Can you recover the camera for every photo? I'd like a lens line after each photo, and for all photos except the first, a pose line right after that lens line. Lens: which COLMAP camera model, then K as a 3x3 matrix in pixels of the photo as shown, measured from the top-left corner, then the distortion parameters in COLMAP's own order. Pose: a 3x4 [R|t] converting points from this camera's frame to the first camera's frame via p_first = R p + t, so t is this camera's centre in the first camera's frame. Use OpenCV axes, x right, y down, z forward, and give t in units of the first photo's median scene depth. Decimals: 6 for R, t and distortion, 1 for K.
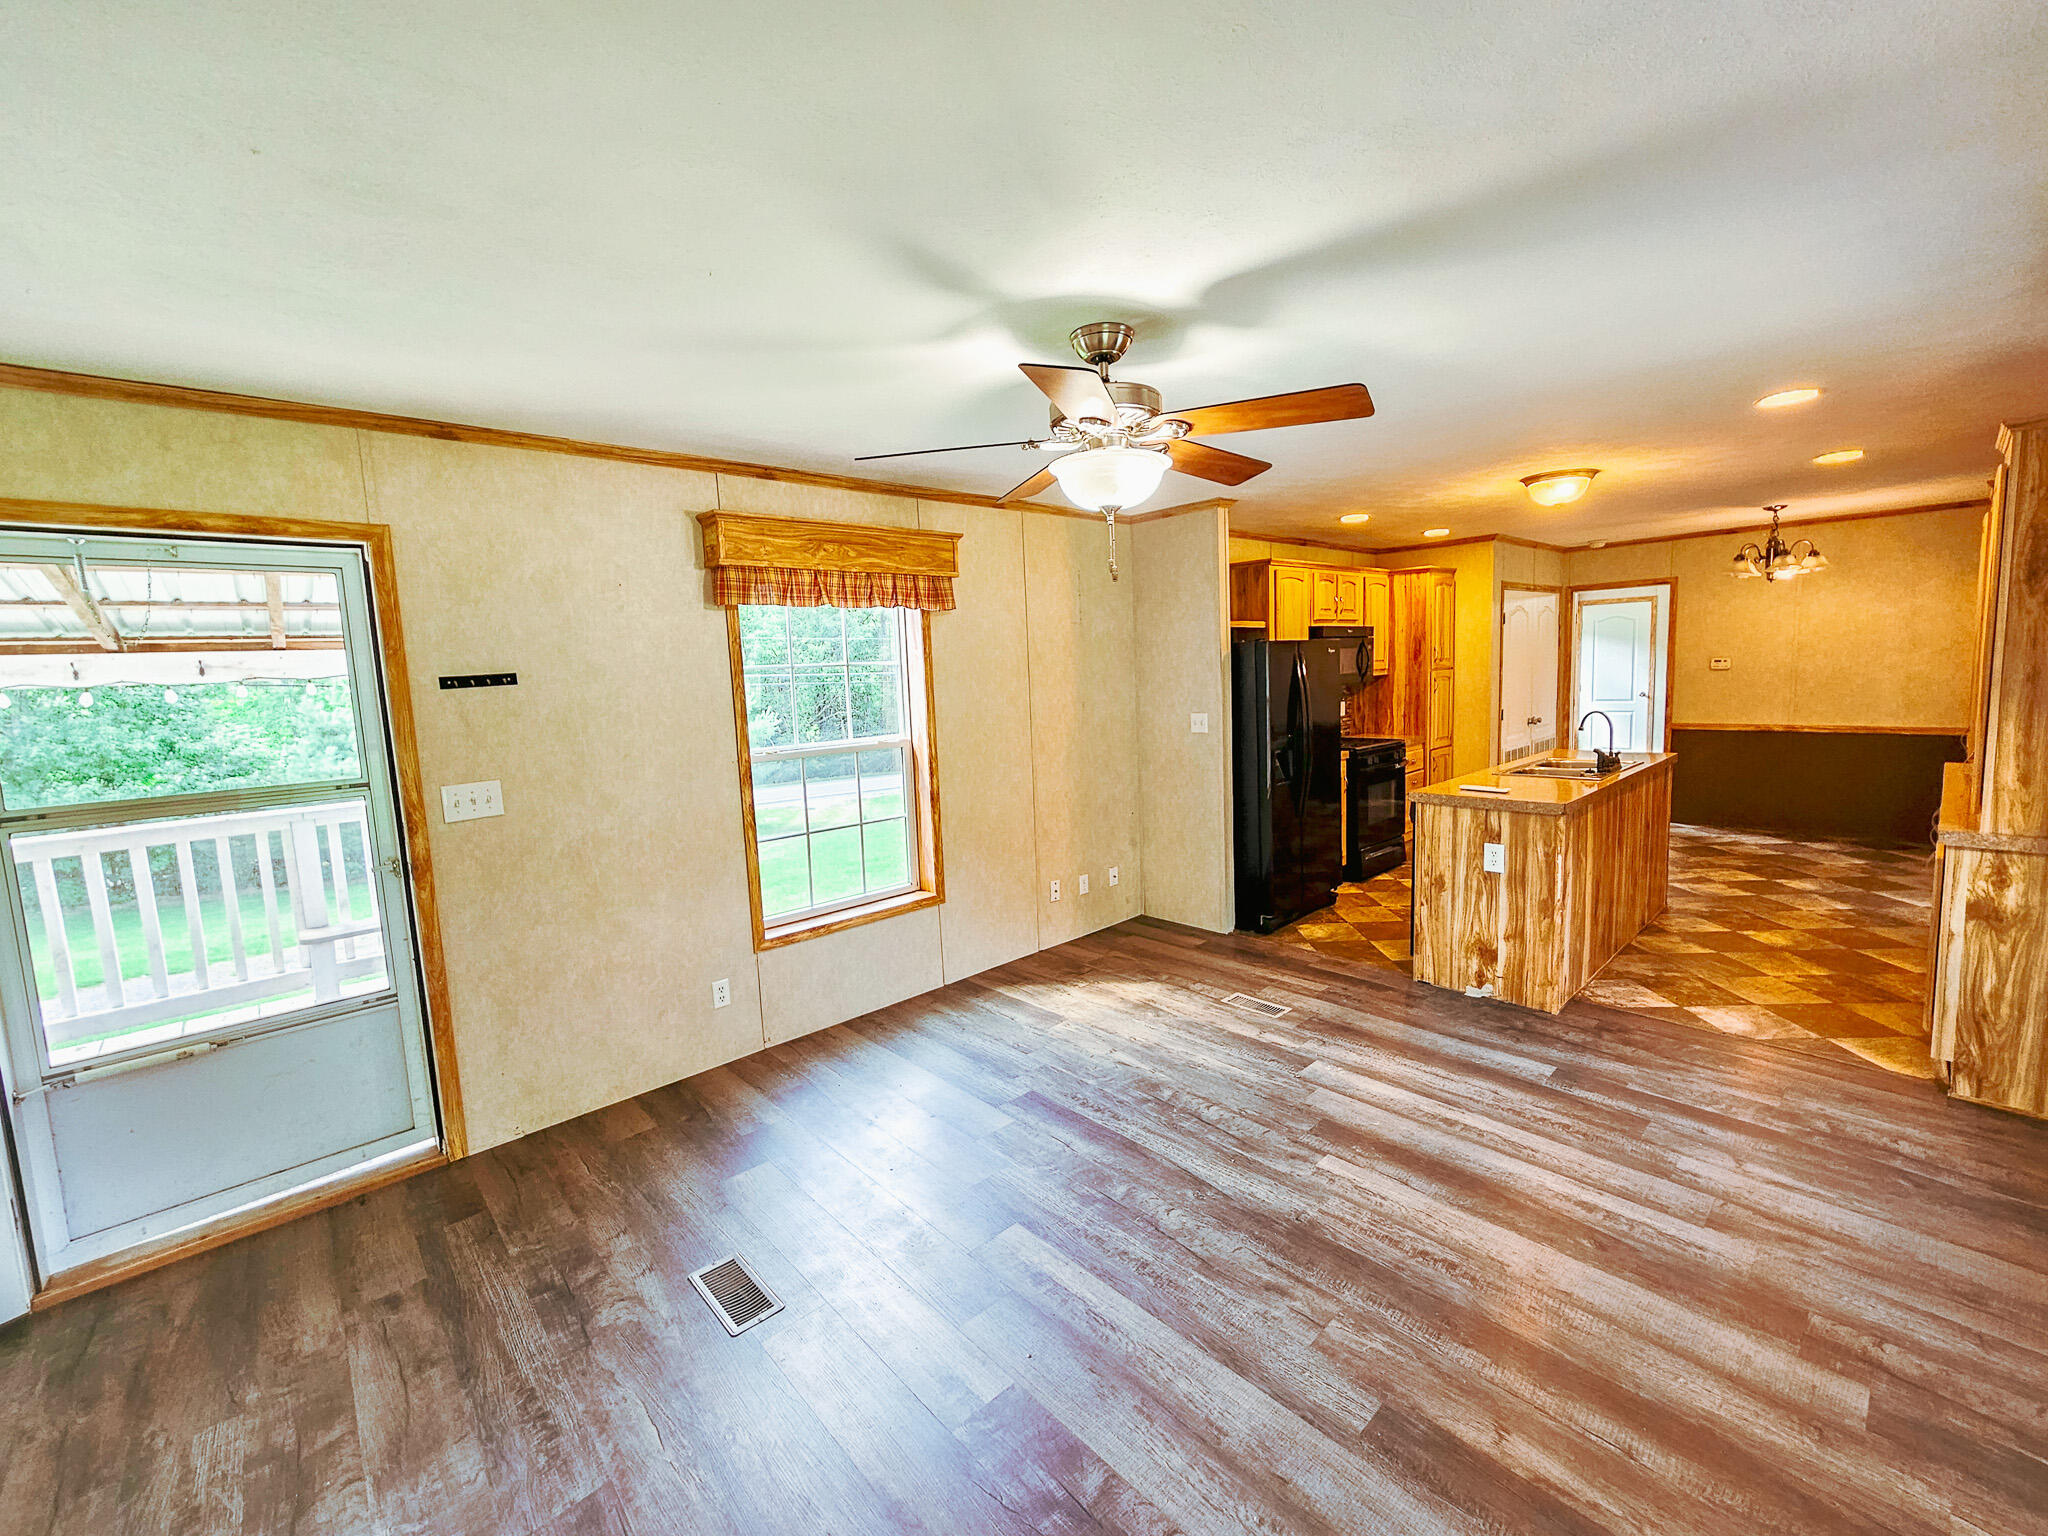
lens RADIAL K [[842.7, 0, 1034.0], [0, 842.7, 761.3], [0, 0, 1]] dist [-0.001801, 0.000554]
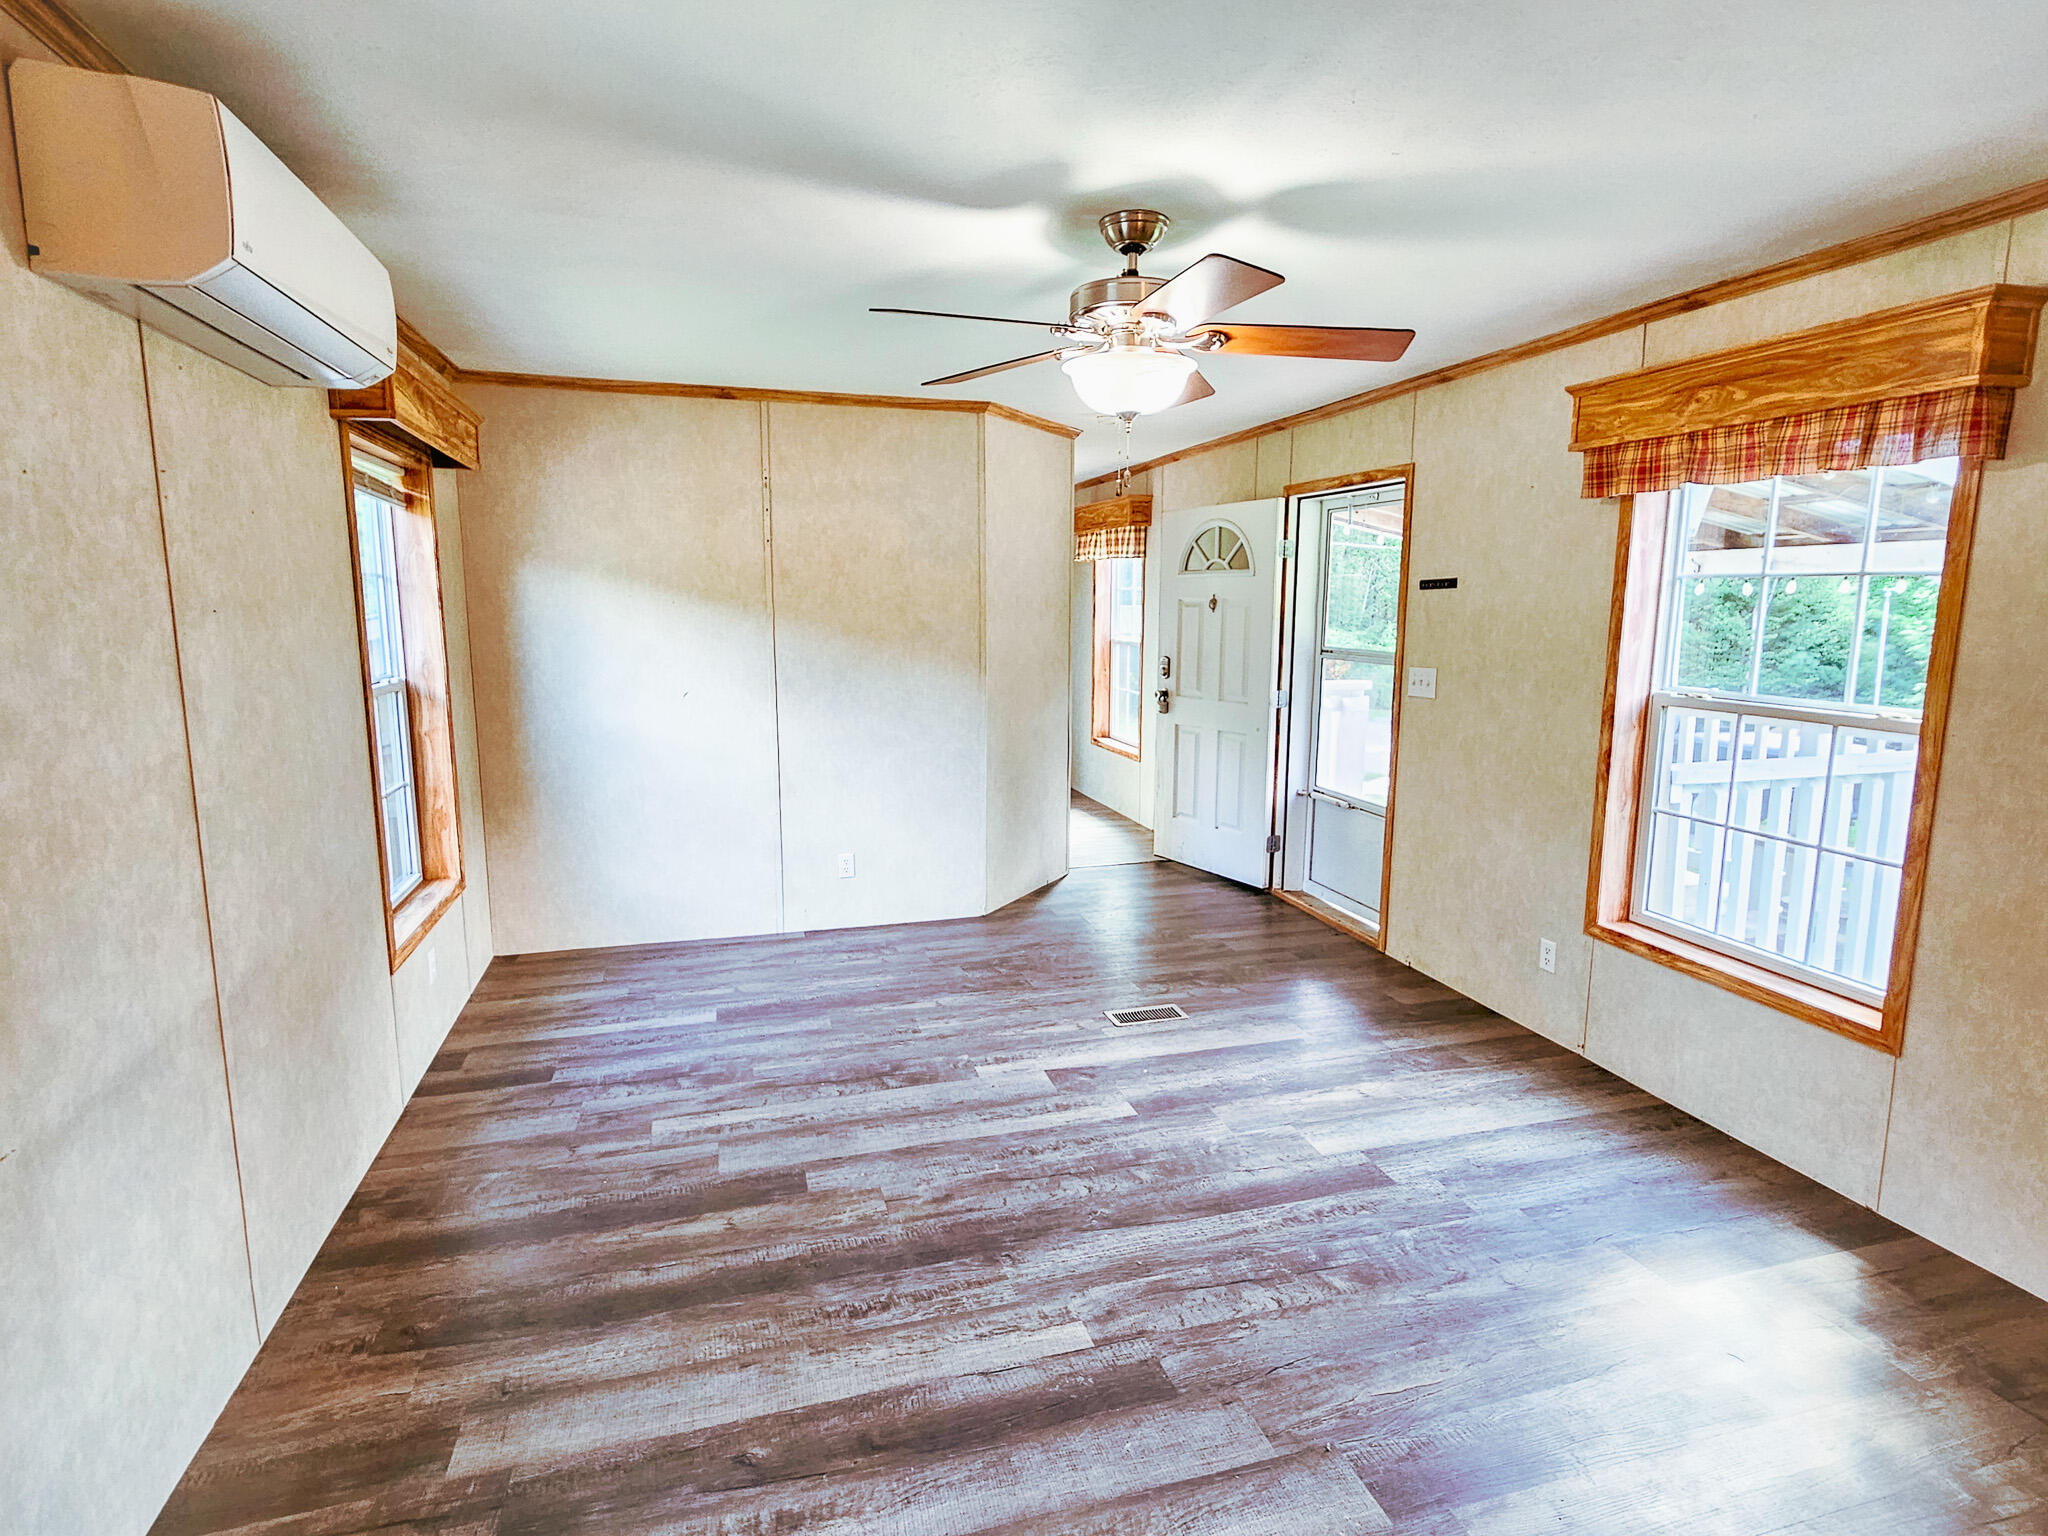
lens RADIAL K [[1053.2, 0, 1024.0], [0, 1053.2, 768.0], [0, 0, 1]] dist [-0.002998, -0.001036]
pose [[-0.449647, 0.181406, -0.874591, 0.995882], [-0.085884, 0.965841, 0.244488, -0.163976], [0.889068, 0.185047, -0.418708, 1.193394]]
